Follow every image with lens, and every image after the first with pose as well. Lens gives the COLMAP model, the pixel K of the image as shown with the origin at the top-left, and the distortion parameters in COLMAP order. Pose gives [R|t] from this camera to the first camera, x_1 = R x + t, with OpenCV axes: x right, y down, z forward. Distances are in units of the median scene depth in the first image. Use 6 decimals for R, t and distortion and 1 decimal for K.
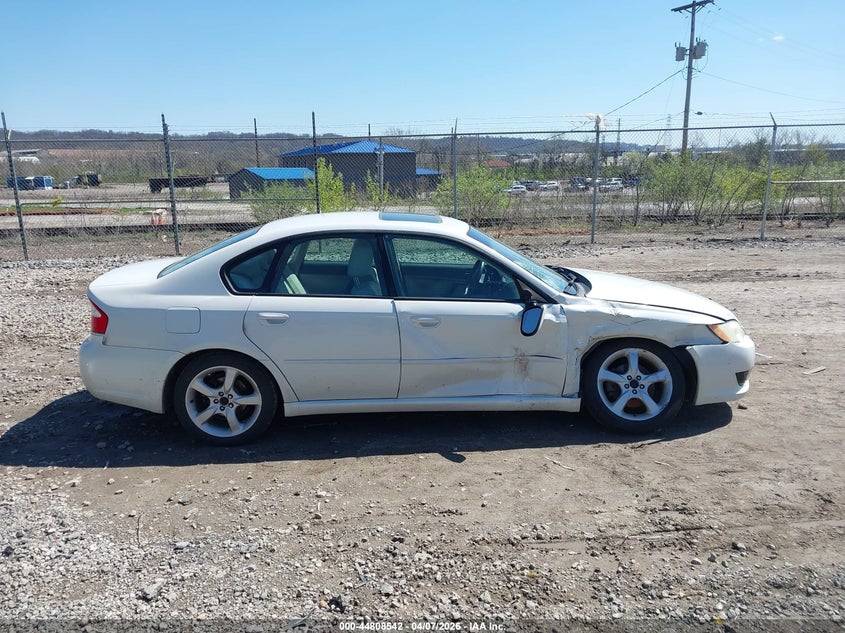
lens RADIAL K [[636.6, 0, 421.2], [0, 636.6, 316.1], [0, 0, 1]] dist [-0.004704, 0.003577]
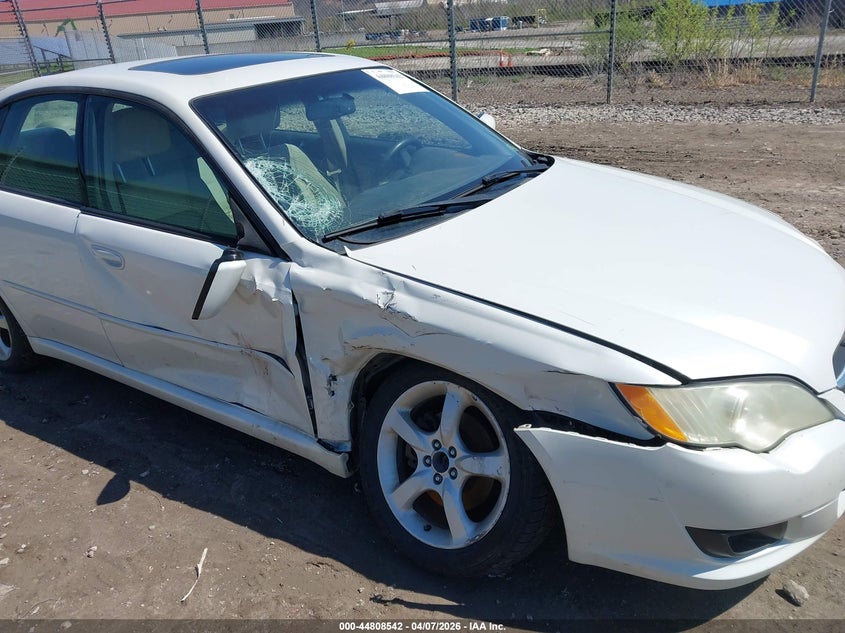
lens RADIAL K [[636.6, 0, 423.8], [0, 636.6, 318.4], [0, 0, 1]] dist [-0.004704, 0.003577]
pose [[0.826400, 0.205265, -0.524338, 0.541175], [-0.076987, 0.963633, 0.255900, -0.104219], [0.557796, -0.171109, 0.812148, 0.652128]]
